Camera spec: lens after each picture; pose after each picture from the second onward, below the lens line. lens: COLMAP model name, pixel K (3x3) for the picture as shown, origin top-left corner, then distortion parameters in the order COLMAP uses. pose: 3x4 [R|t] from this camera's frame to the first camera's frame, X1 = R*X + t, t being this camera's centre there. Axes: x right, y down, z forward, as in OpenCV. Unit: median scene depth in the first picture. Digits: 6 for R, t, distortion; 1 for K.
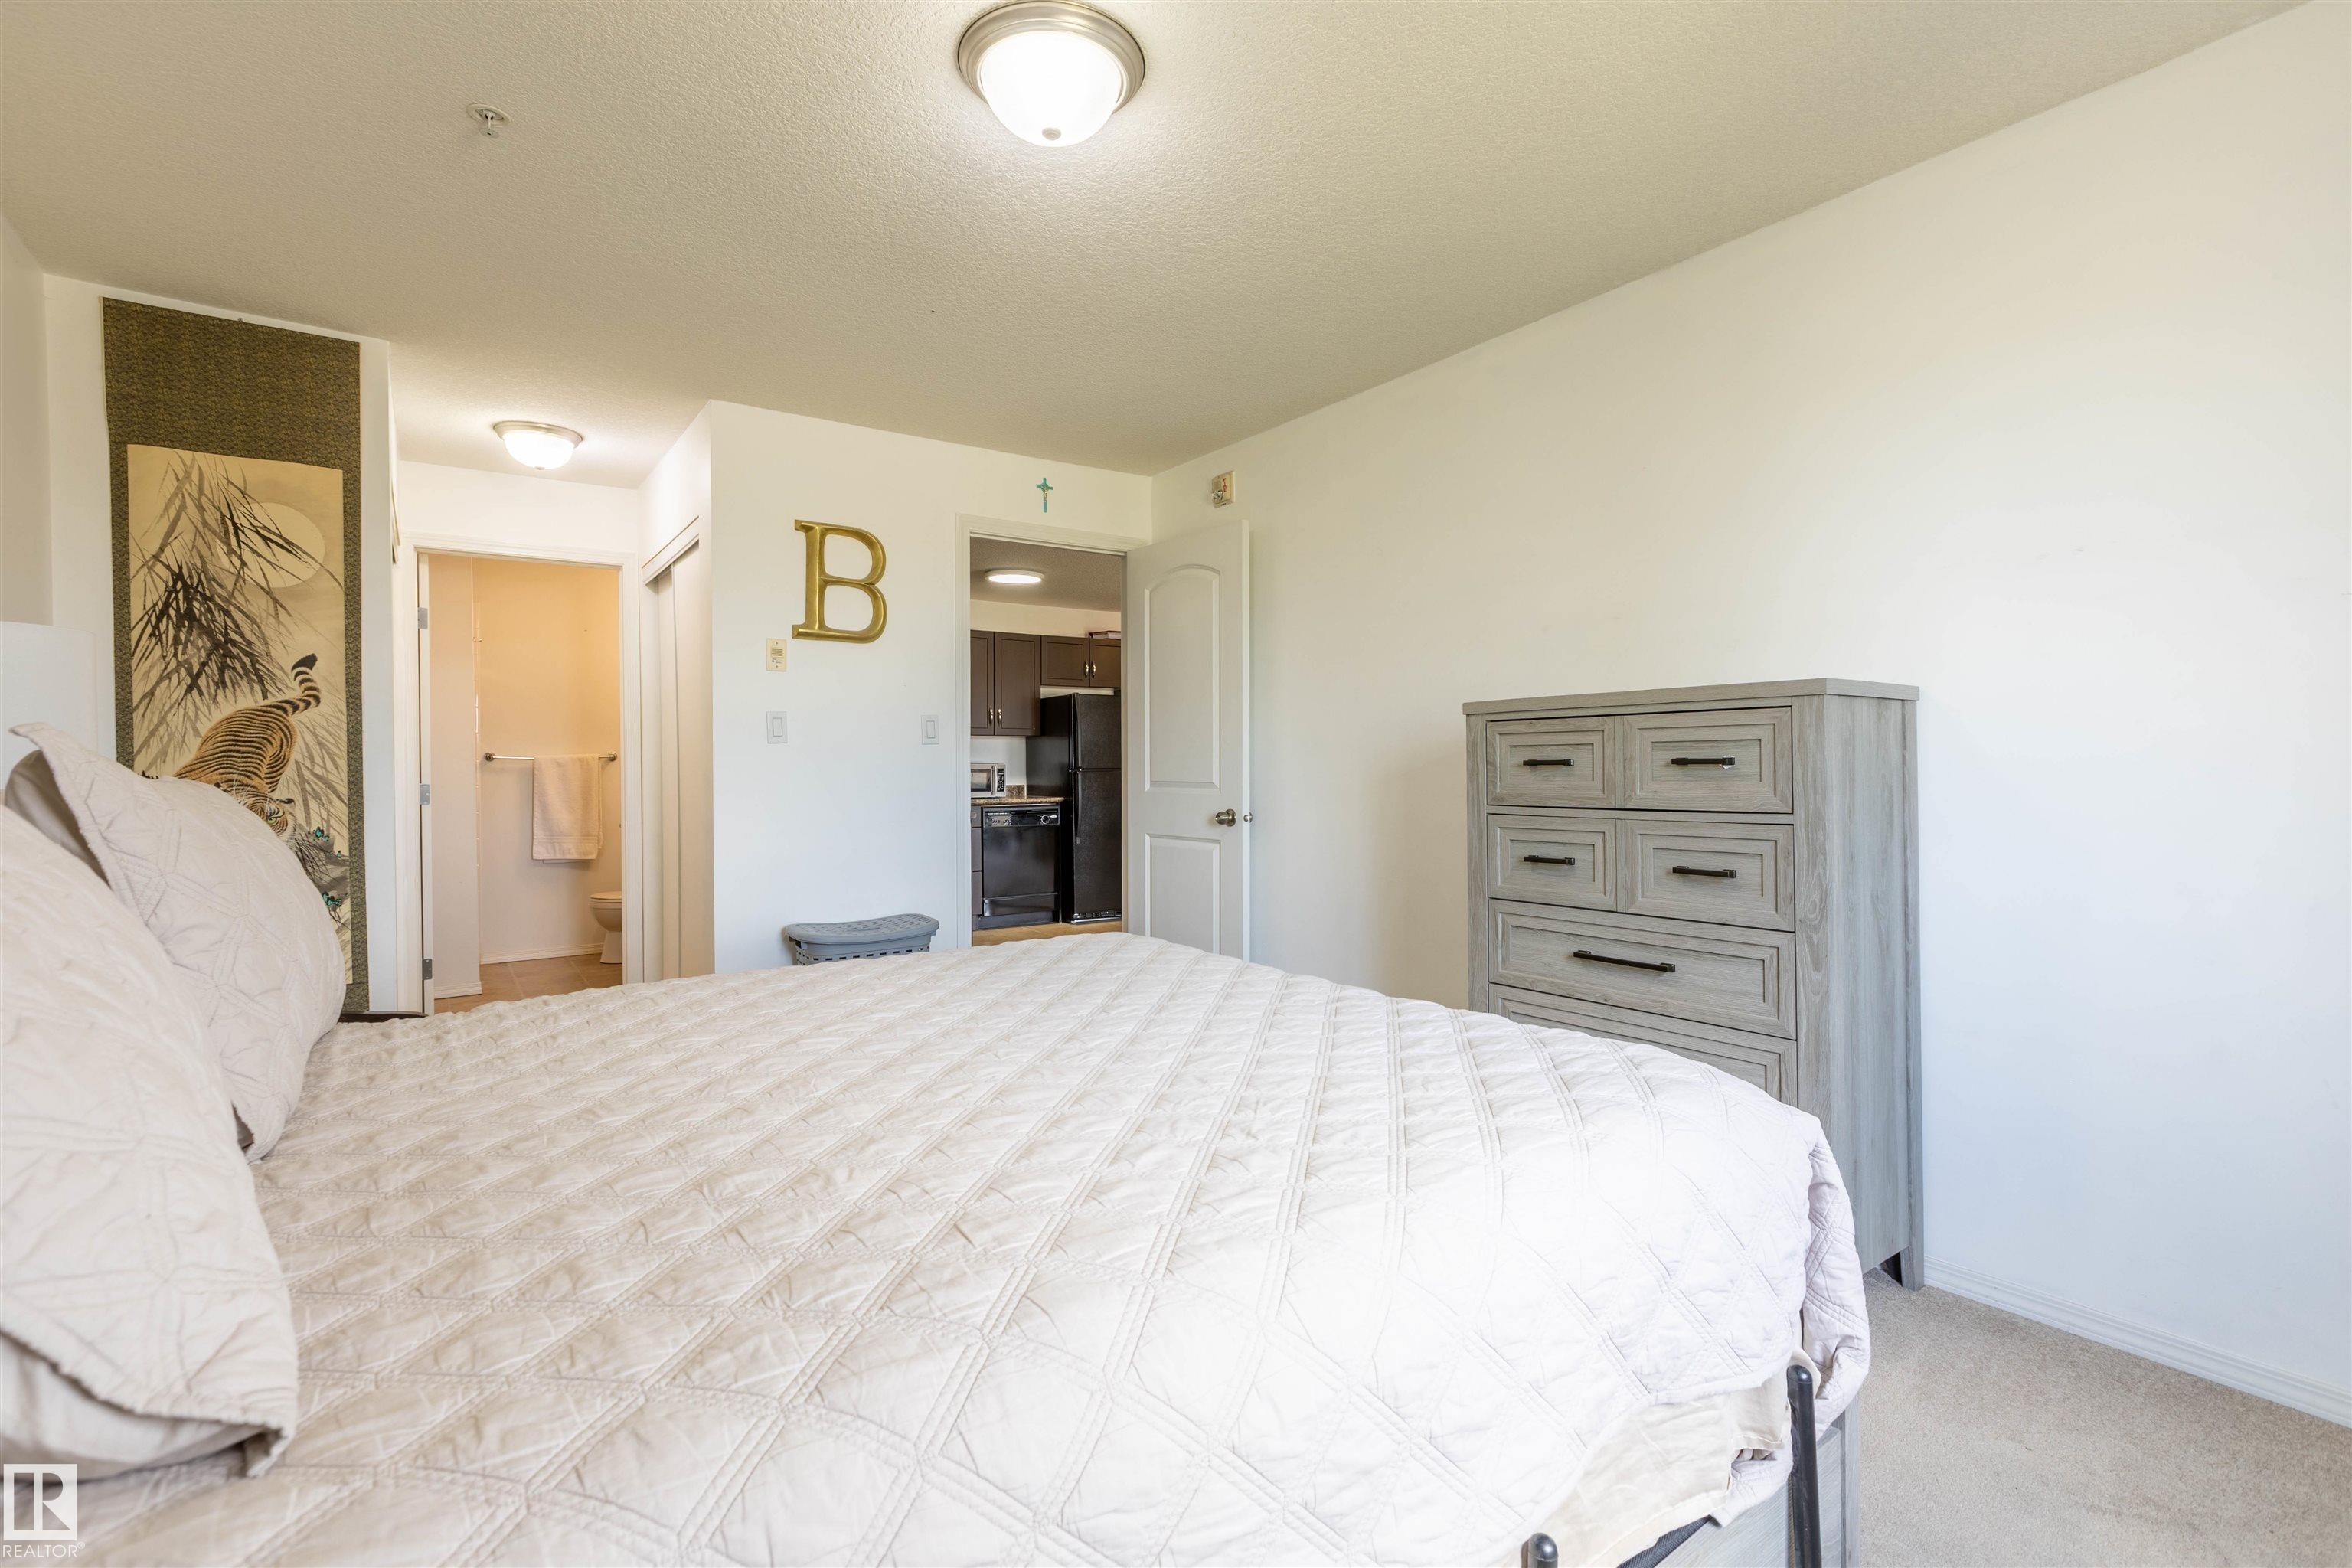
lens RADIAL K [[1103.2, 0, 1176.7], [0, 1103.2, 771.1], [0, 0, 1]] dist [-0.003067, -0.000295]
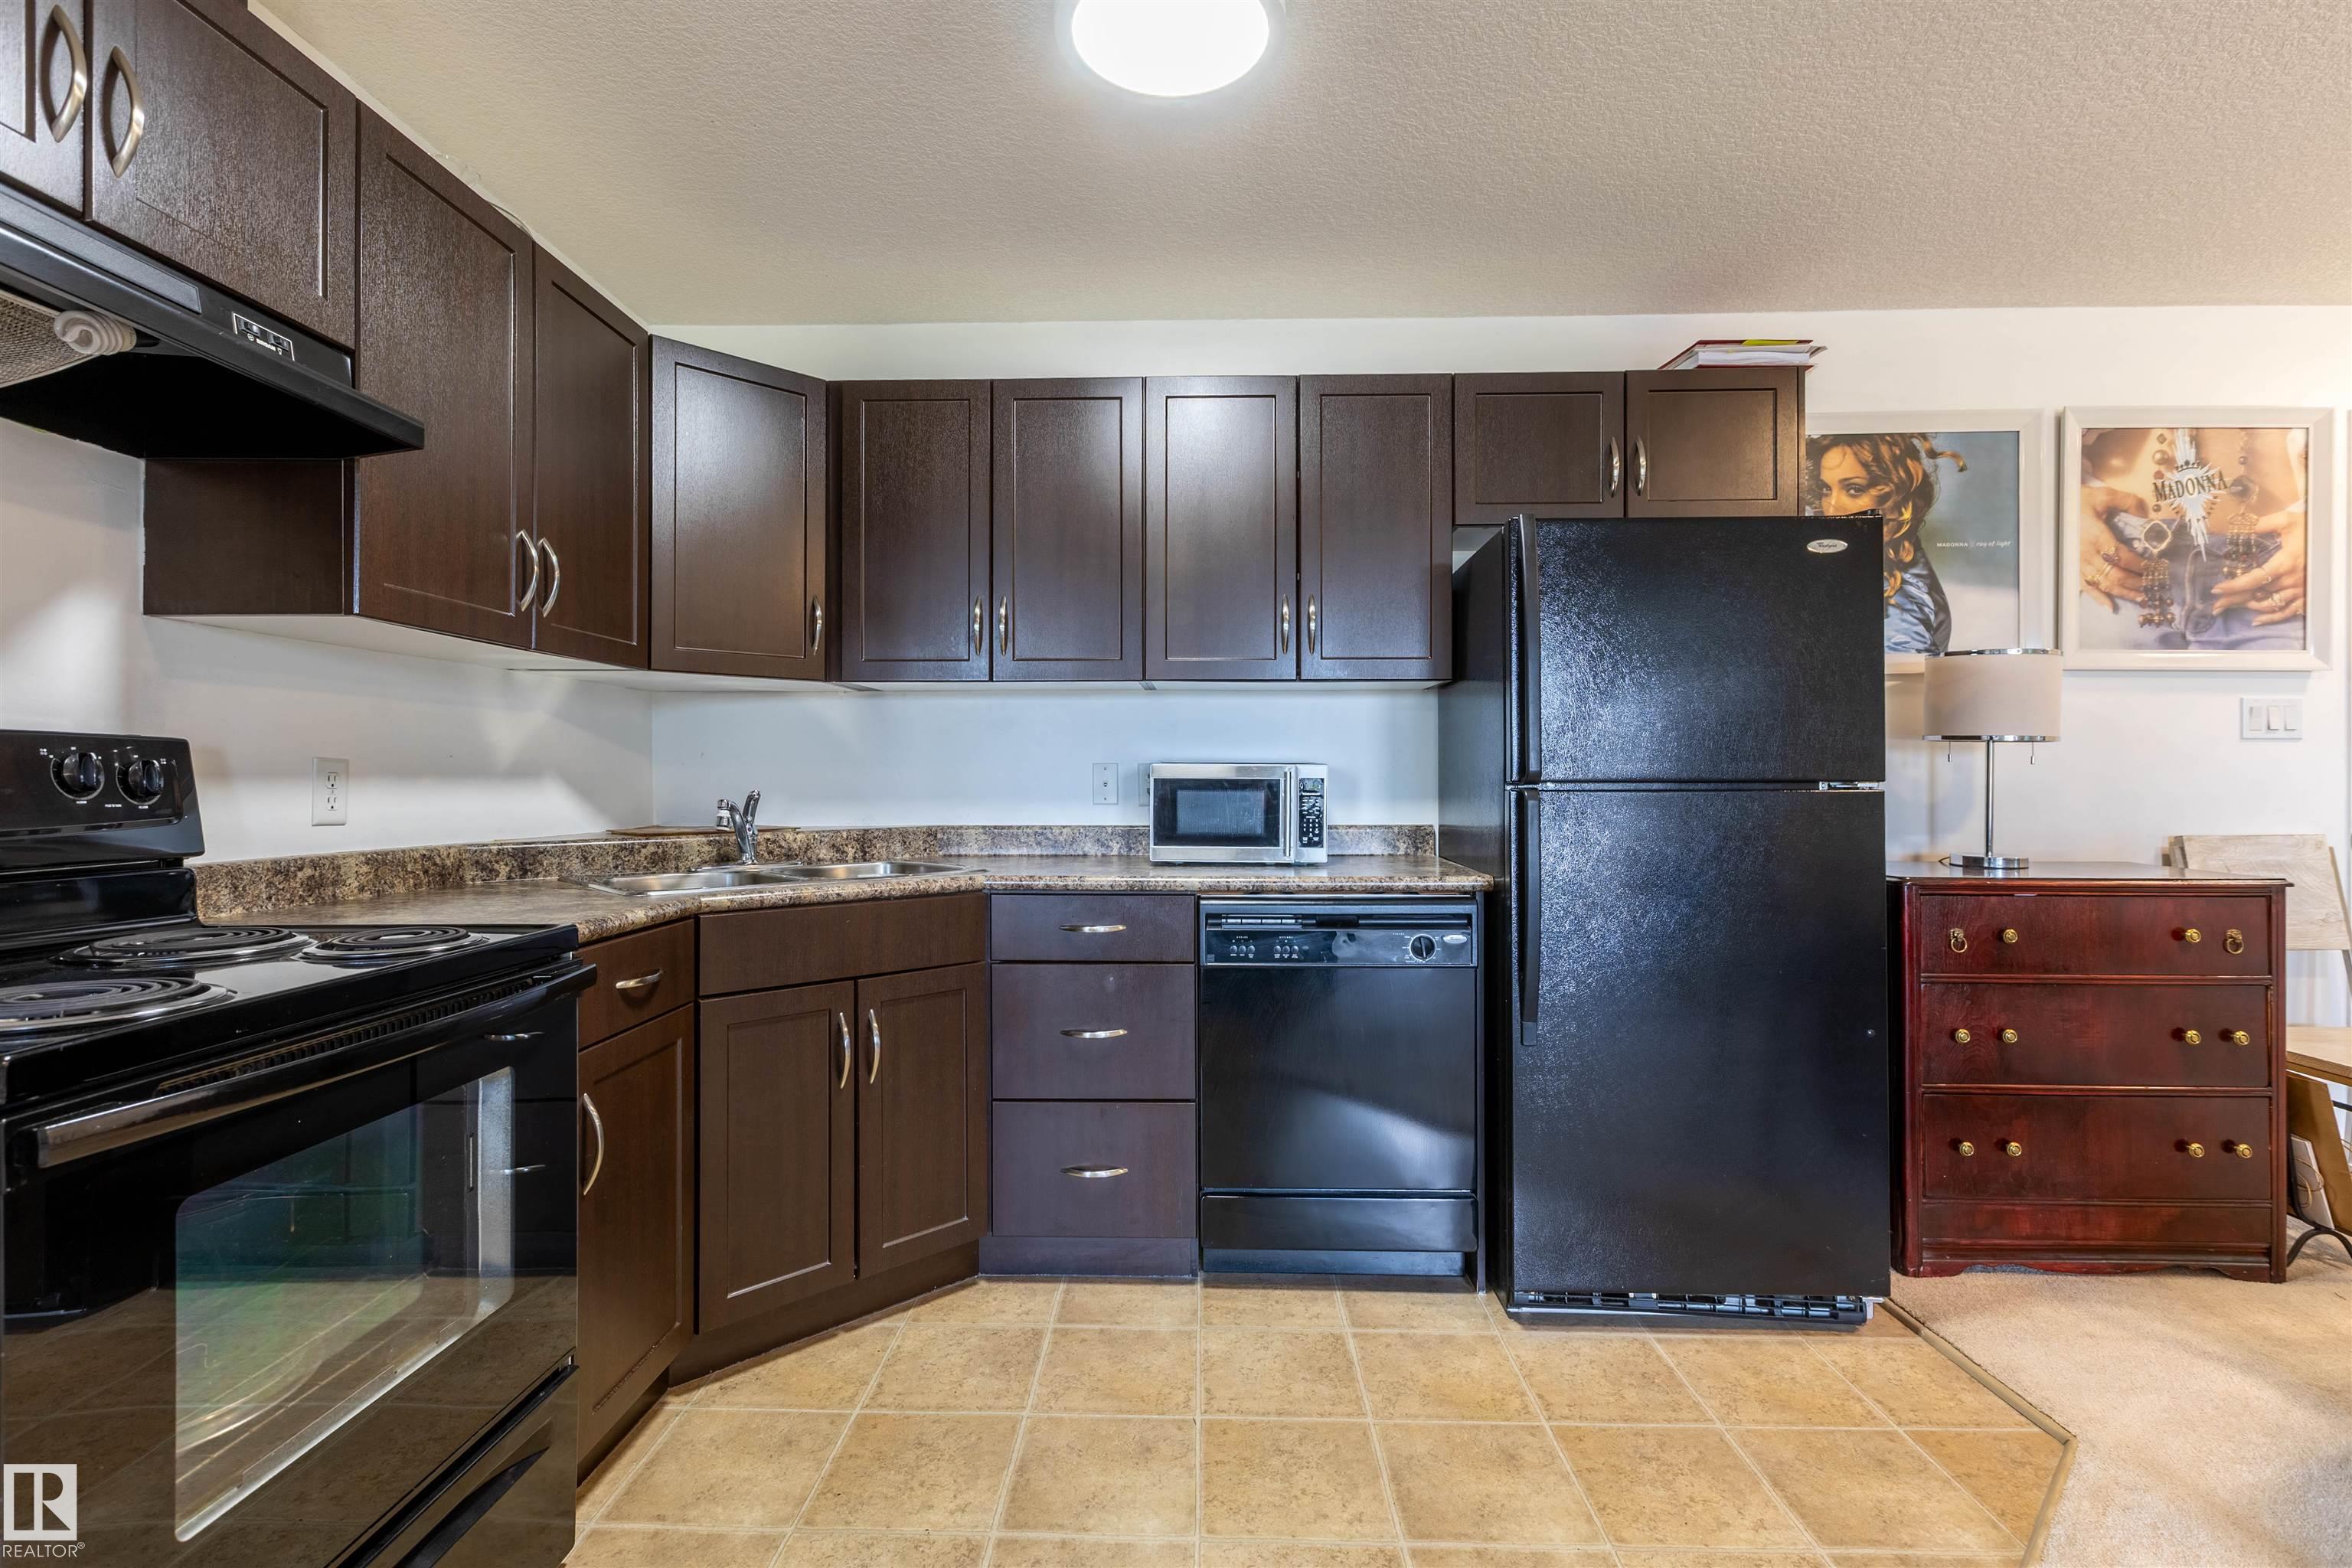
lens RADIAL K [[1087.4, 0, 1178.0], [0, 1087.4, 770.7], [0, 0, 1]] dist [-0.000592, 0.000560]
pose [[0.793166, 0.003553, -0.608995, 0.023776], [-0.009207, 0.999939, -0.006158, -0.005163], [0.608936, 0.010491, 0.793150, 1.646152]]
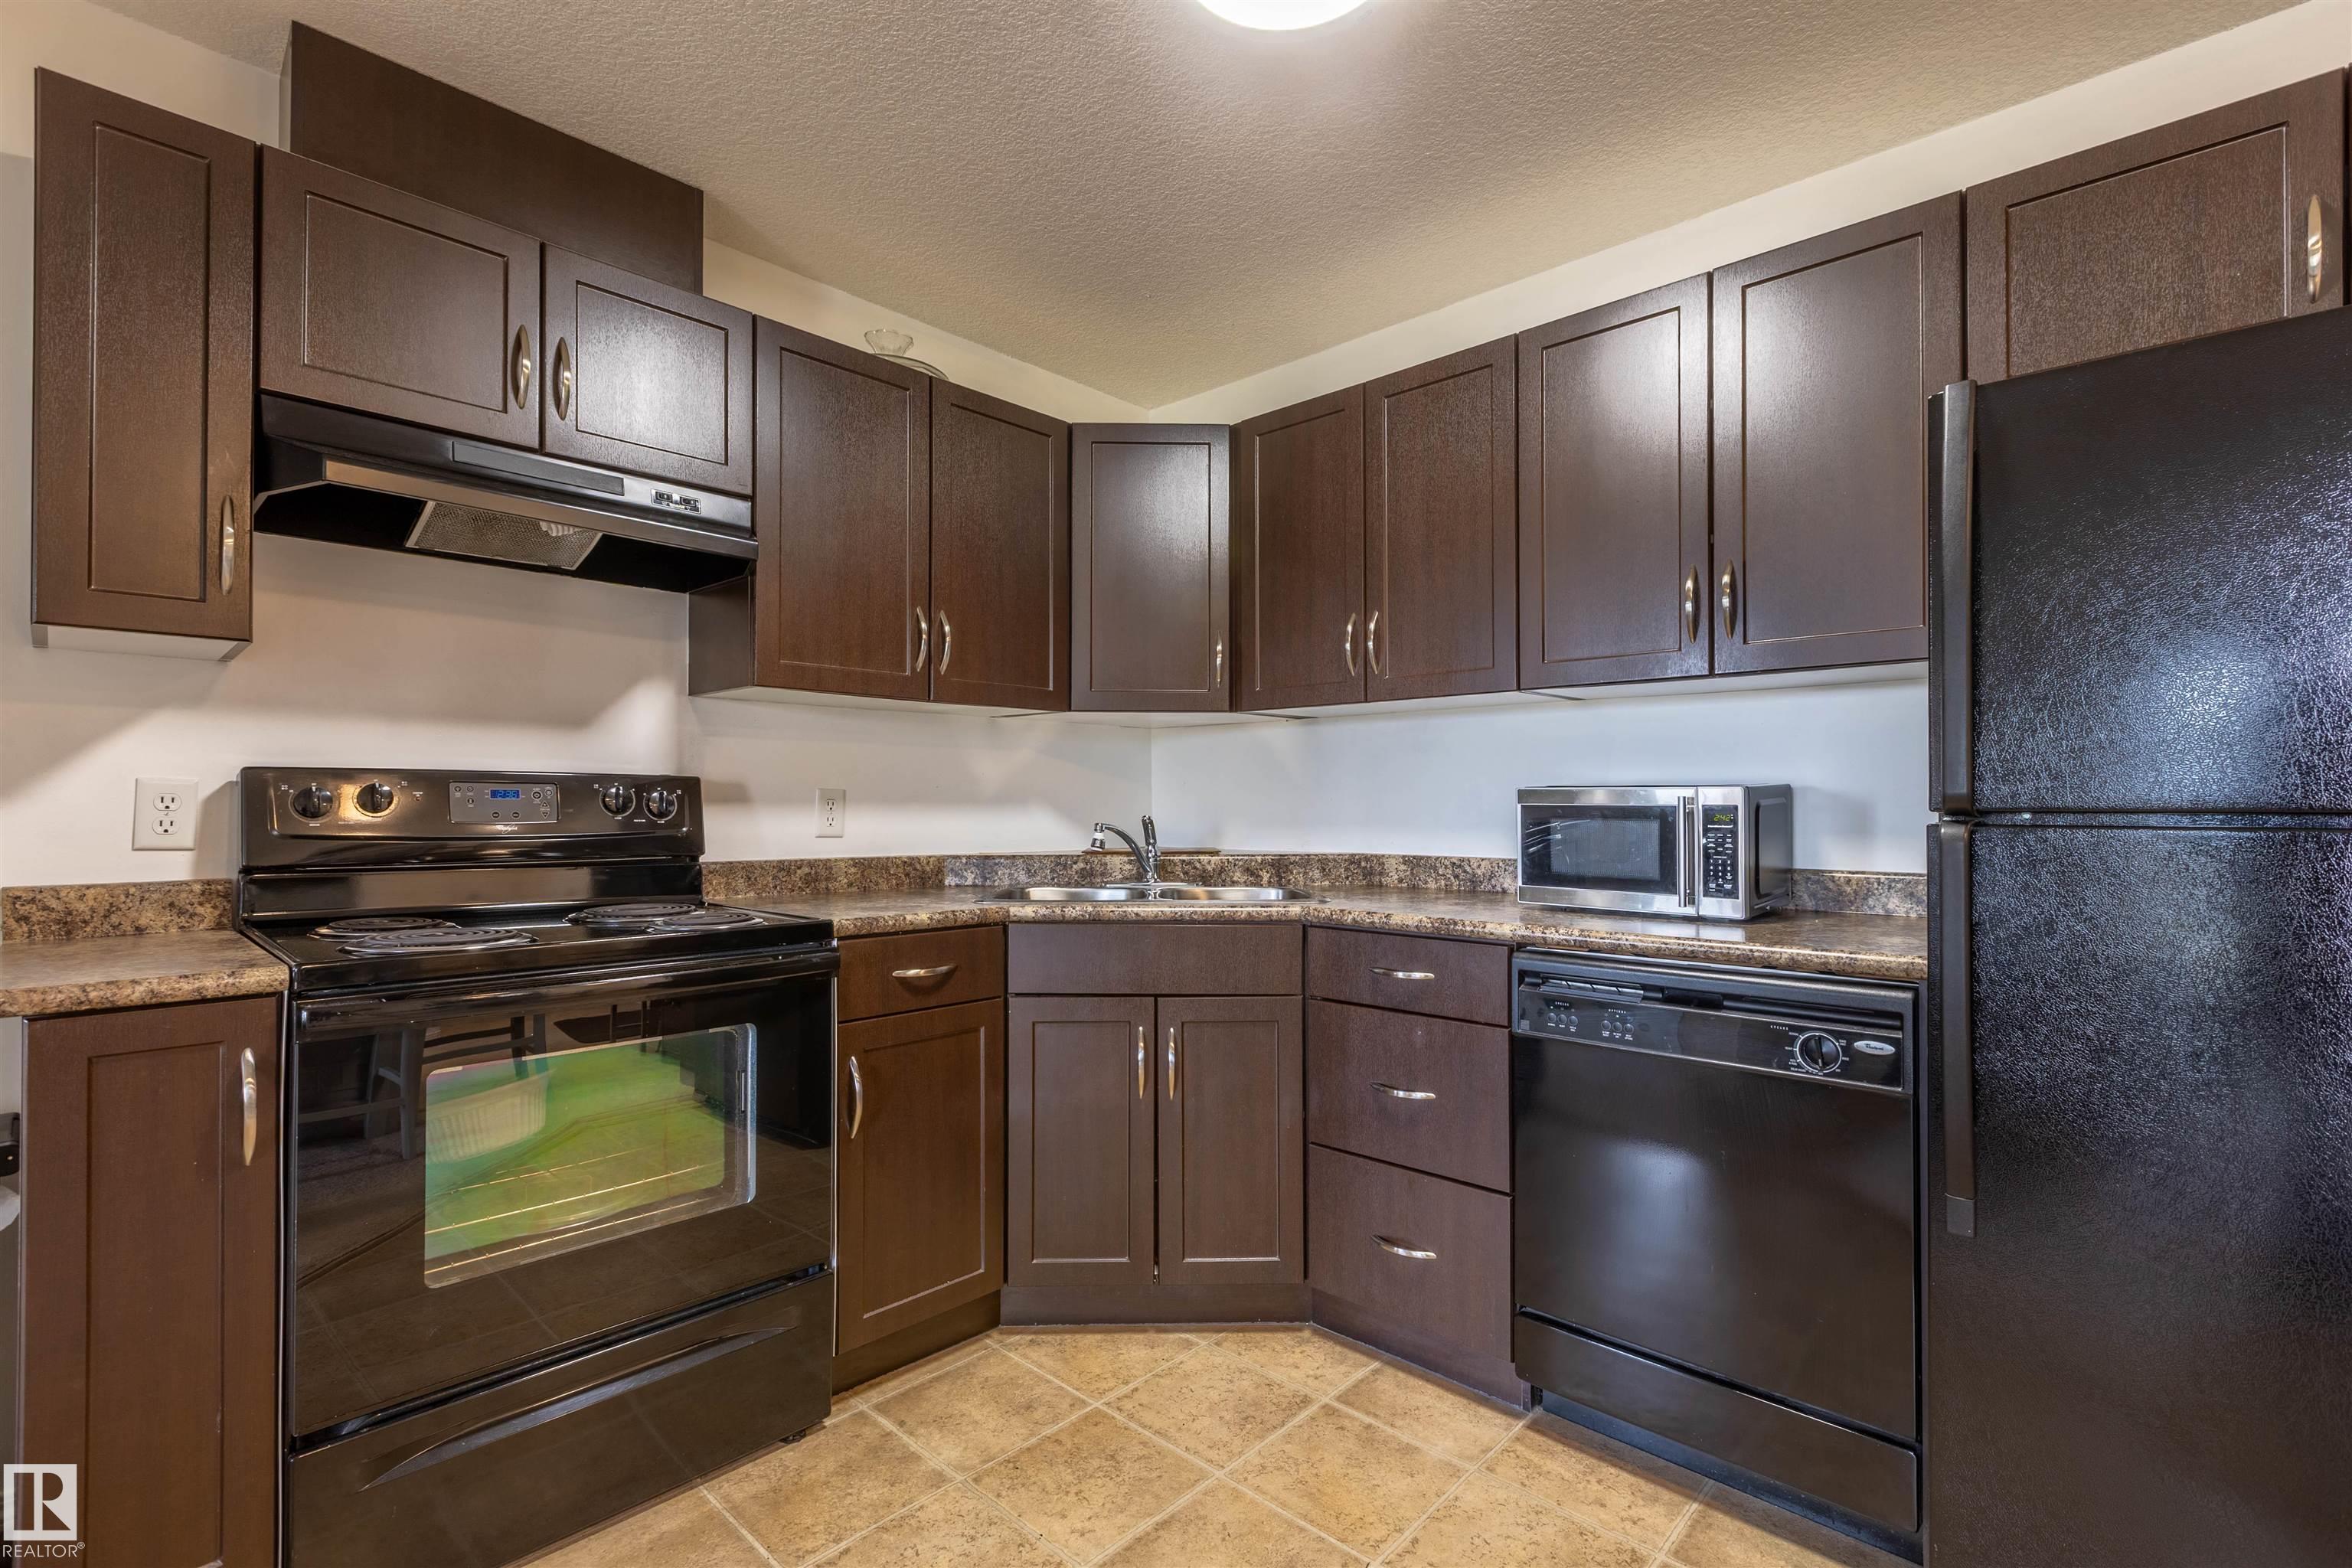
lens RADIAL K [[1066.1, 0, 1179.9], [0, 1066.1, 797.6], [0, 0, 1]] dist [-0.000579, 0.000096]
pose [[0.183397, 0.001397, -0.983038, 0.129032], [-0.008422, 0.999965, -0.000151, -0.006858], [0.983003, 0.008307, 0.183402, 1.927959]]
